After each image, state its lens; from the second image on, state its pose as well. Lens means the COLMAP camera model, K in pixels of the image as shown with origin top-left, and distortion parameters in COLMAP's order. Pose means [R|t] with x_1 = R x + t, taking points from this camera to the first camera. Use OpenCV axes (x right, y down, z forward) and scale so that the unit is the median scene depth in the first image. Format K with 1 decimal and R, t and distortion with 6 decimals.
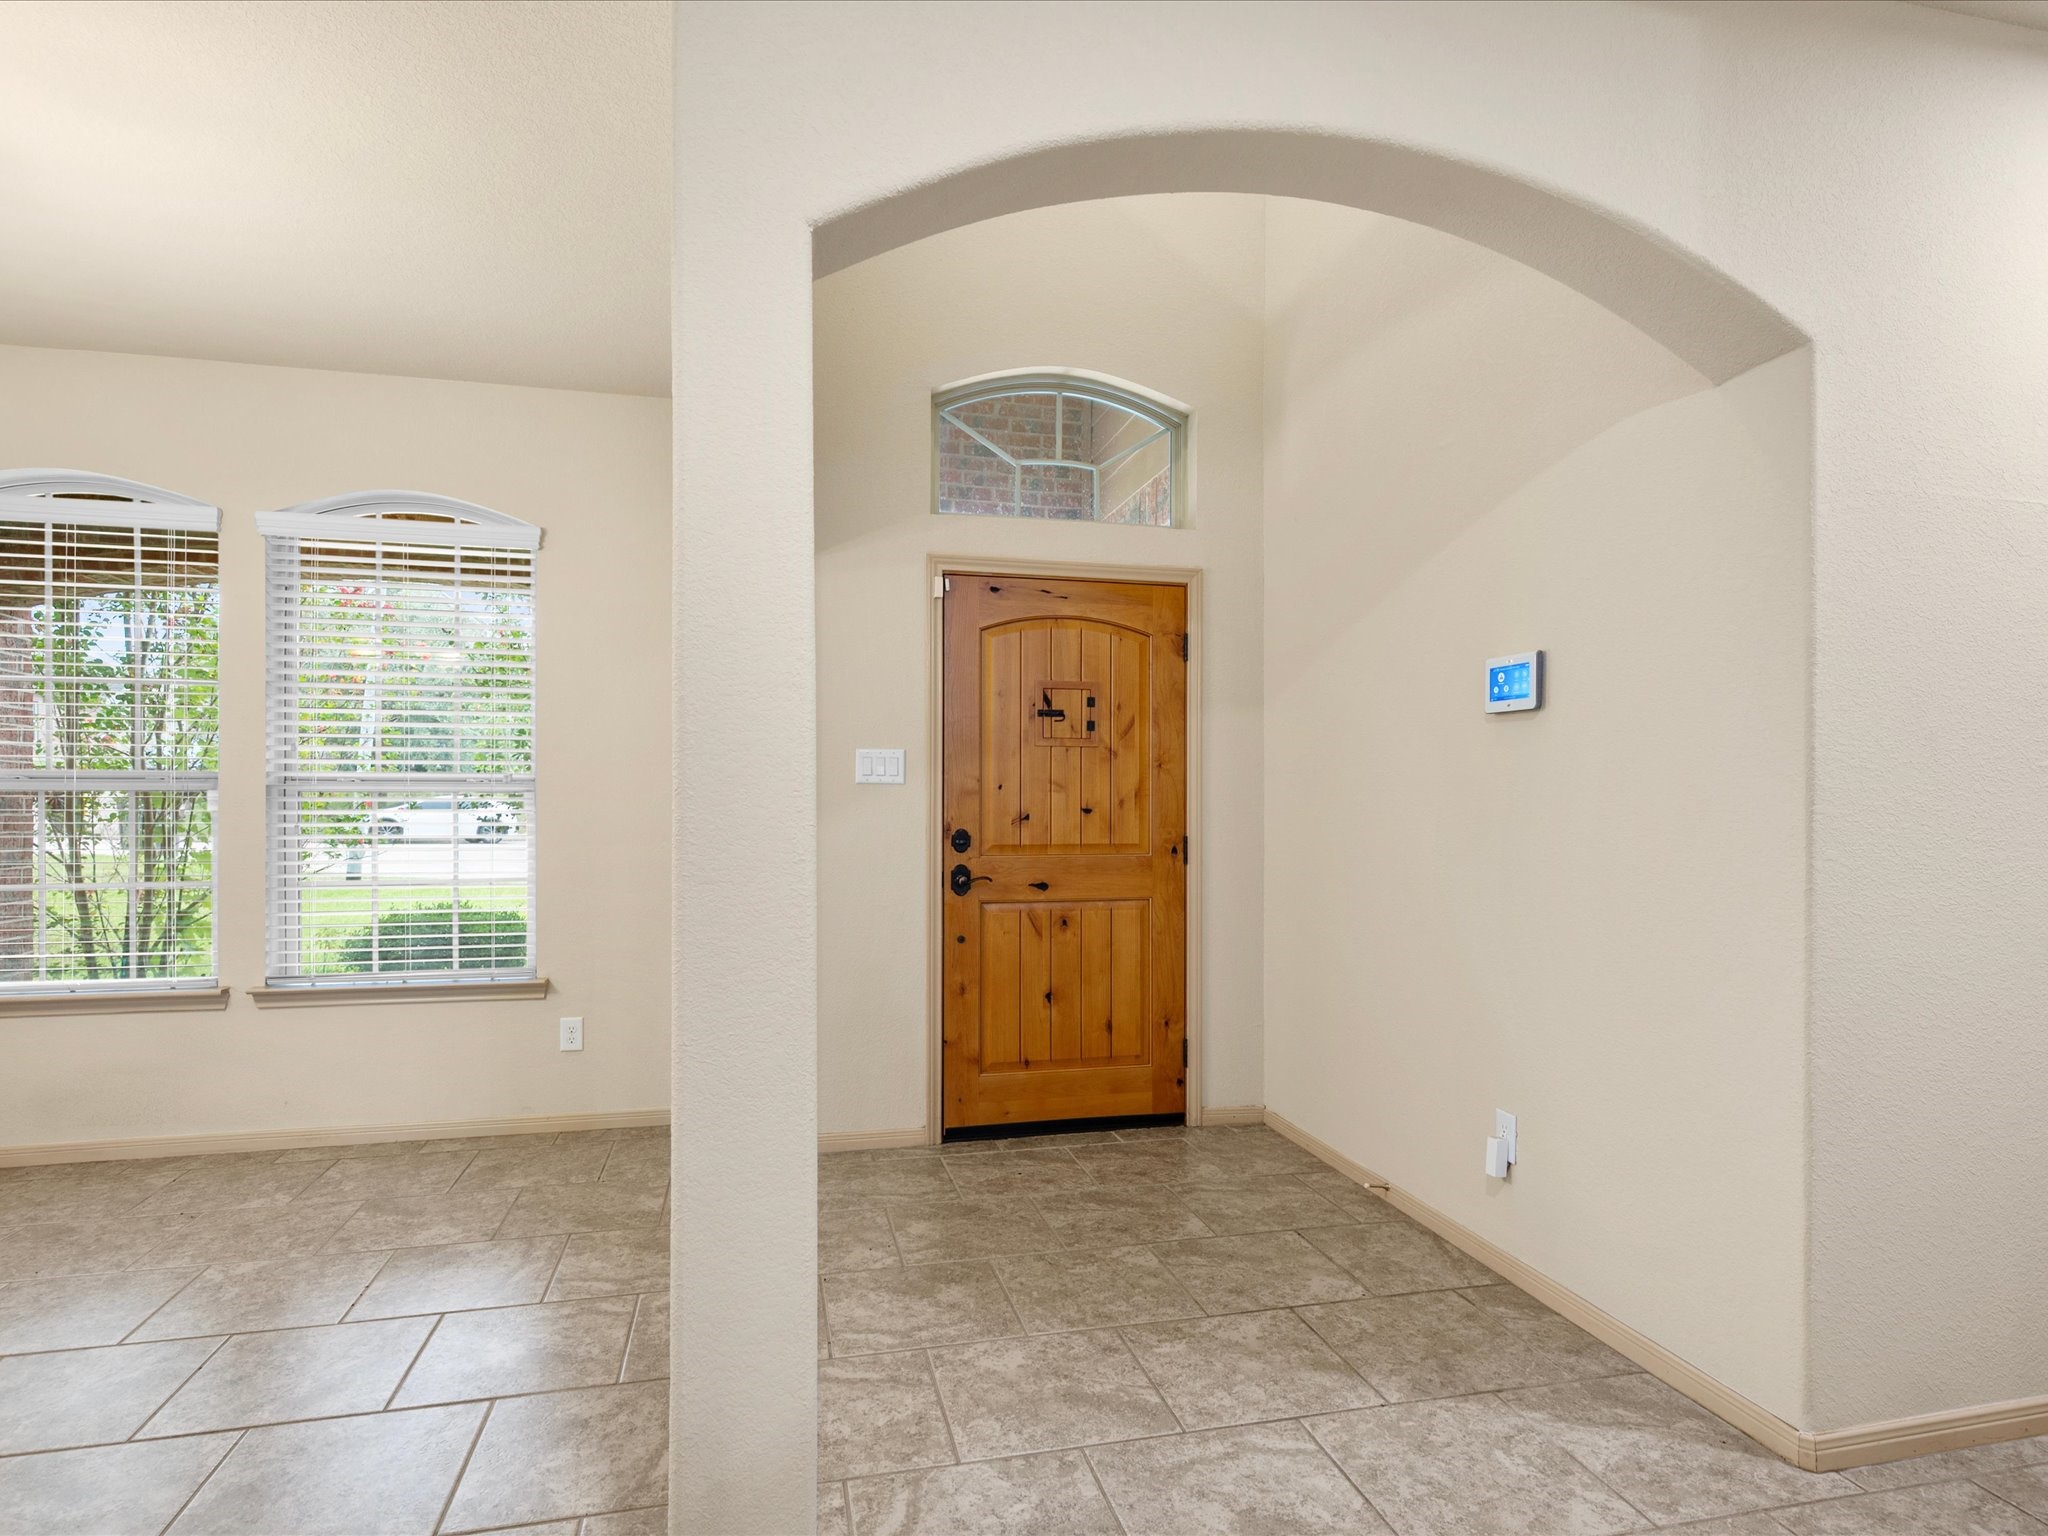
lens RADIAL K [[1129.3, 0, 1025.8], [0, 1129.3, 807.1], [0, 0, 1]] dist [-0.002627, -0.001246]
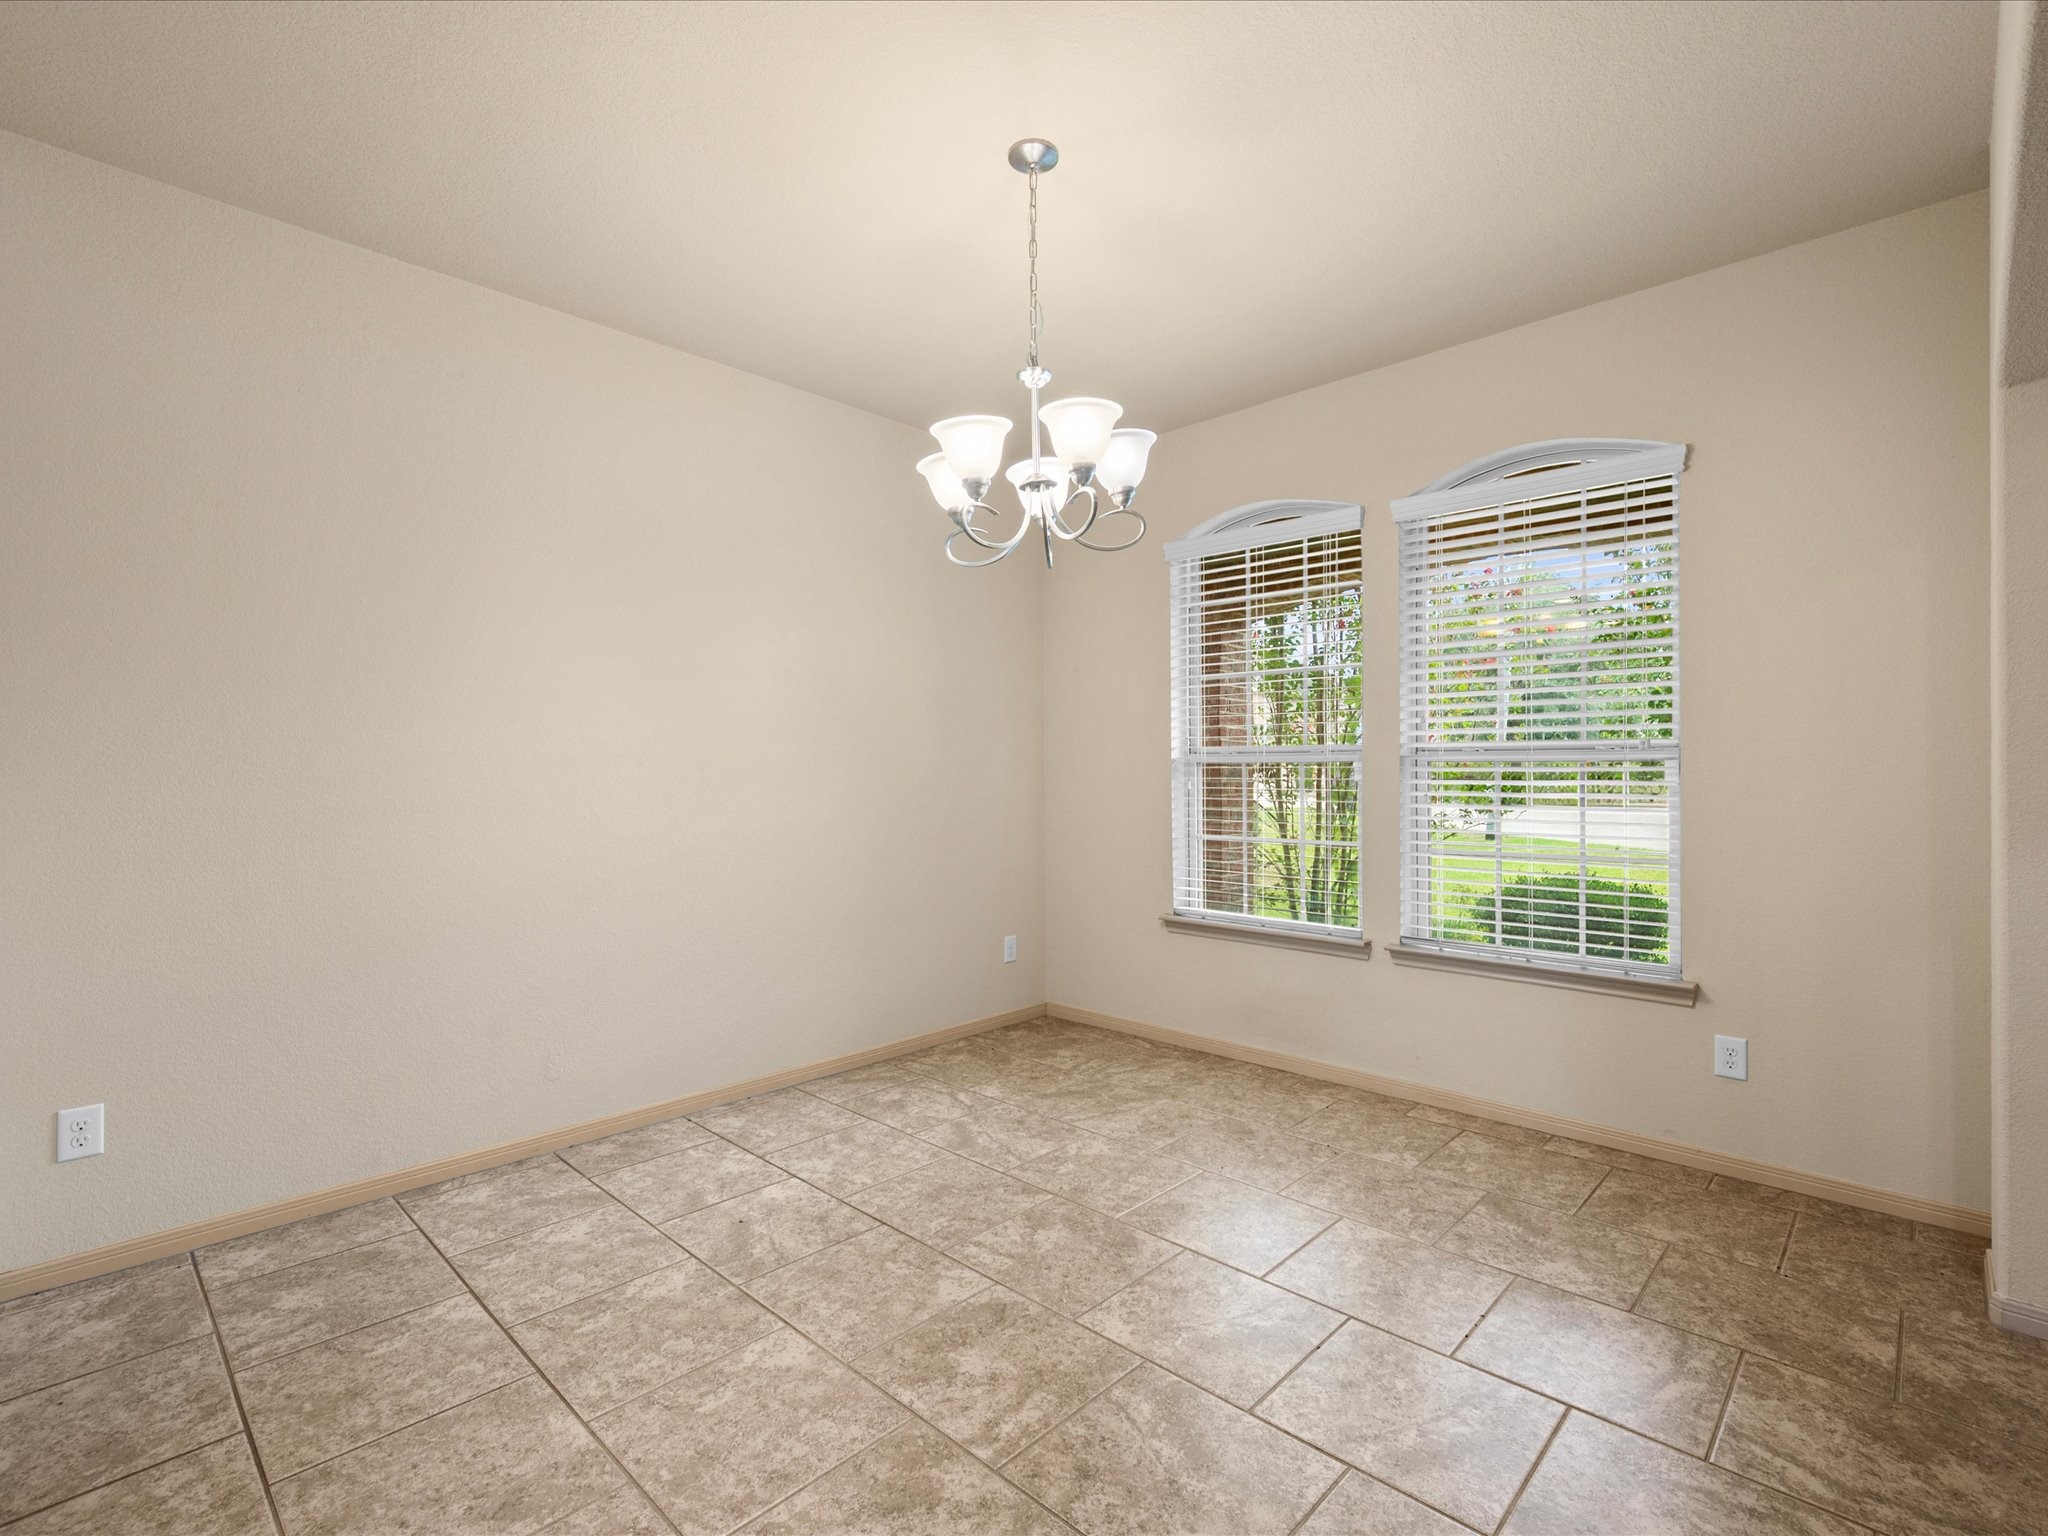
lens RADIAL K [[995.2, 0, 1018.3], [0, 995.2, 765.1], [0, 0, 1]] dist [0.000142, 0.000101]
pose [[0.554510, -0.006938, -0.832148, -0.094598], [-0.000152, 0.999964, -0.008438, -0.002924], [0.832177, 0.004805, 0.554489, 0.186275]]
